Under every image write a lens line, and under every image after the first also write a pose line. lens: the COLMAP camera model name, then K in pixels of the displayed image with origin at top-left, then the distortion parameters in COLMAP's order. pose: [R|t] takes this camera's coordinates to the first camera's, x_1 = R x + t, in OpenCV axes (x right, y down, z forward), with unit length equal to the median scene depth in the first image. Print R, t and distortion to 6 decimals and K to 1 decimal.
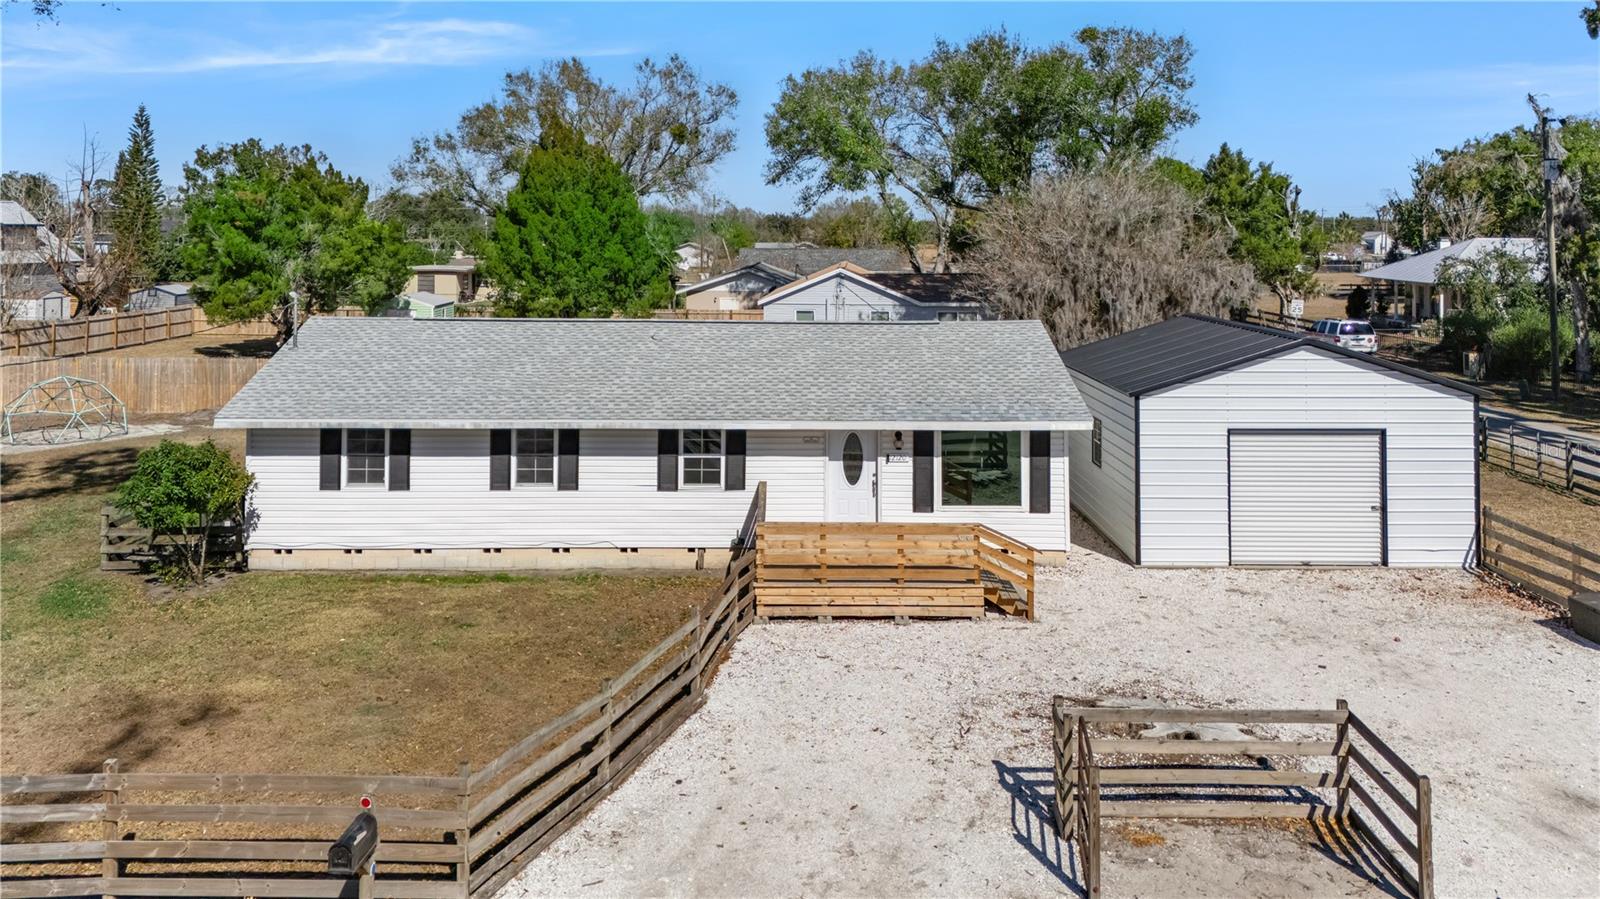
lens RADIAL K [[1168.4, 0, 788.7], [0, 1168.4, 275.0], [0, 0, 1]] dist [0.071039, -0.046640]
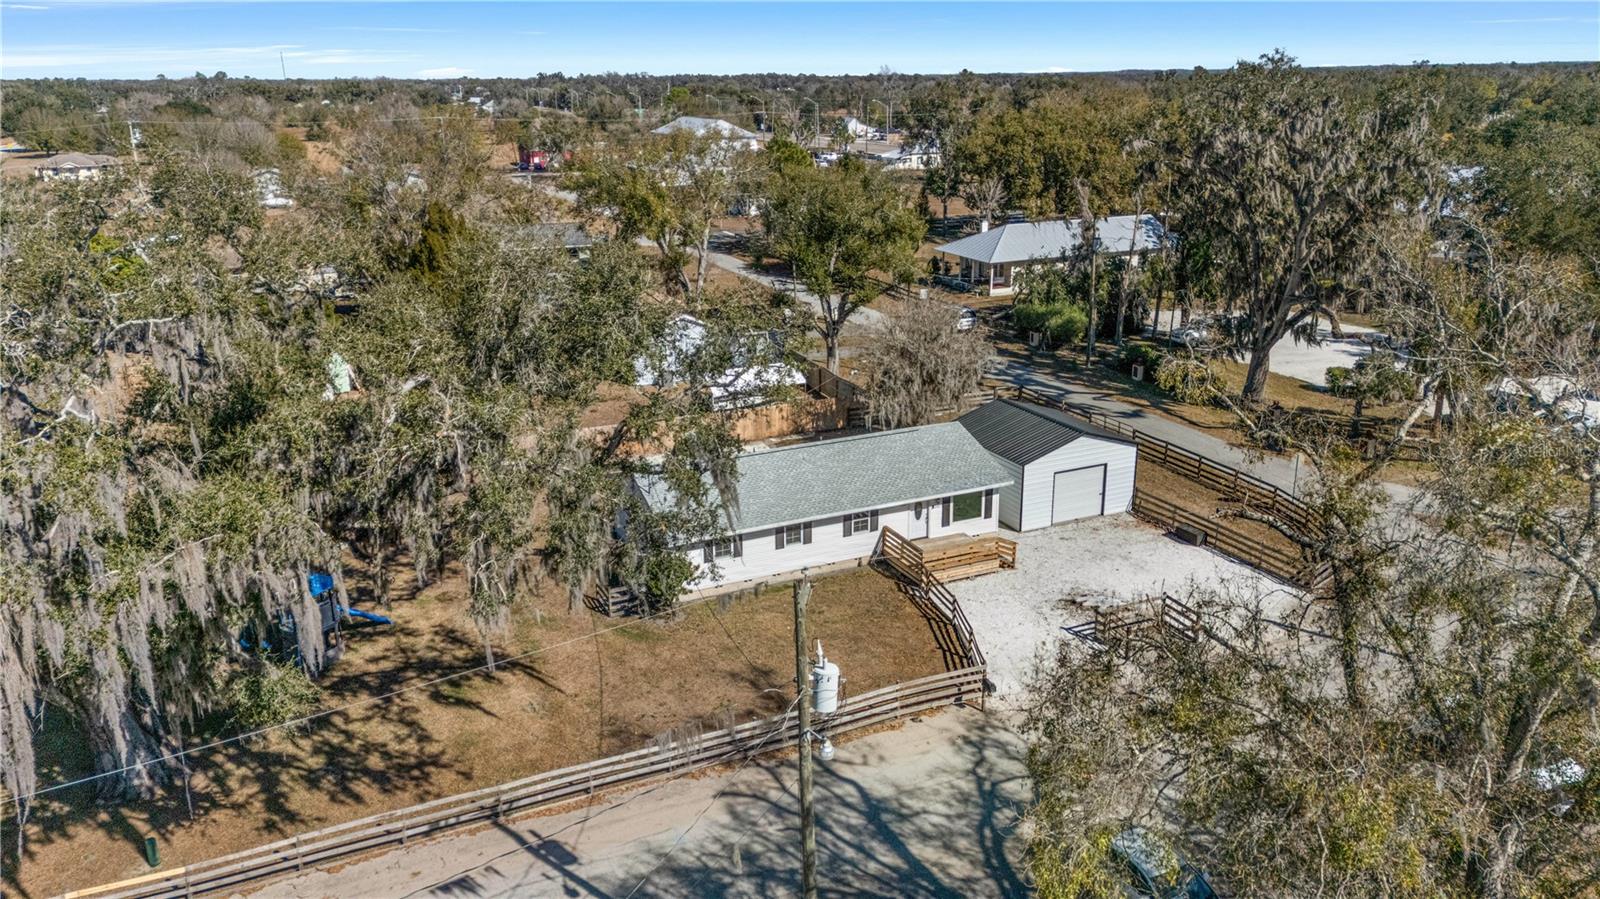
lens RADIAL K [[1168.4, 0, 792.8], [0, 1168.4, 312.9], [0, 0, 1]] dist [0.071039, -0.046640]
pose [[0.916663, -0.090429, 0.389297, -1.027069], [0.005287, 0.976724, 0.214433, -0.709579], [-0.399627, -0.194505, 0.895805, -0.873773]]
